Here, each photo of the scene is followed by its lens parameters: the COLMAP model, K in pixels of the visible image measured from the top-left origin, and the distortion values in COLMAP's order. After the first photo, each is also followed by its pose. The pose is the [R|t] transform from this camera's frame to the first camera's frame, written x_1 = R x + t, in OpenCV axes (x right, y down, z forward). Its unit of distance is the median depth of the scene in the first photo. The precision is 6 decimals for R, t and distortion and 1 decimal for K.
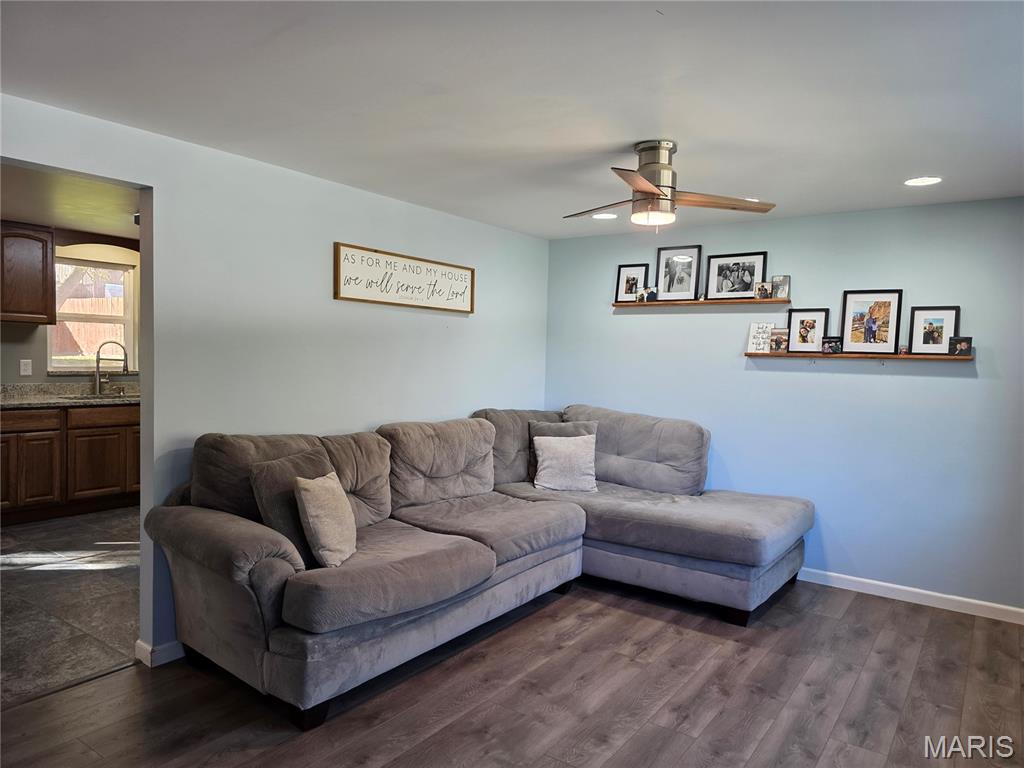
lens RADIAL K [[698.4, 0, 512.2], [0, 698.4, 387.3], [0, 0, 1]] dist [0.037460, -0.026424]
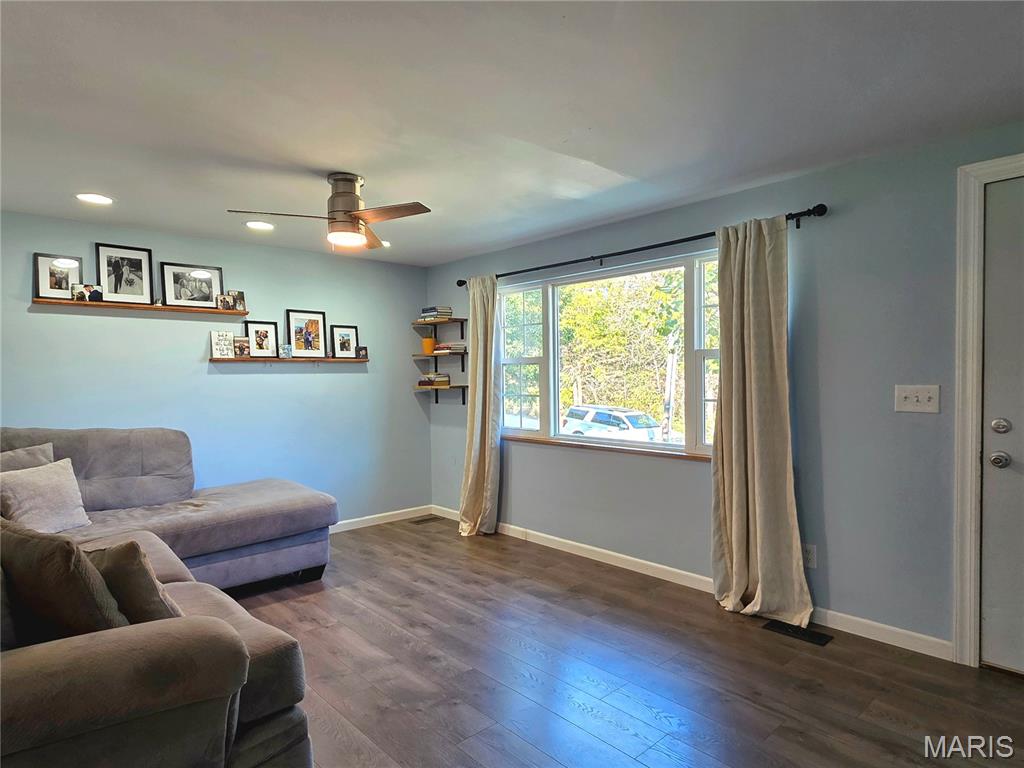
lens RADIAL K [[610.6, 0, 521.1], [0, 610.6, 394.5], [0, 0, 1]] dist [0.025027, -0.000325]
pose [[0.196305, -0.059709, 0.978723, -0.496976], [0.066198, 0.996674, 0.047526, -0.006590], [-0.978306, 0.055460, 0.199604, 0.336098]]
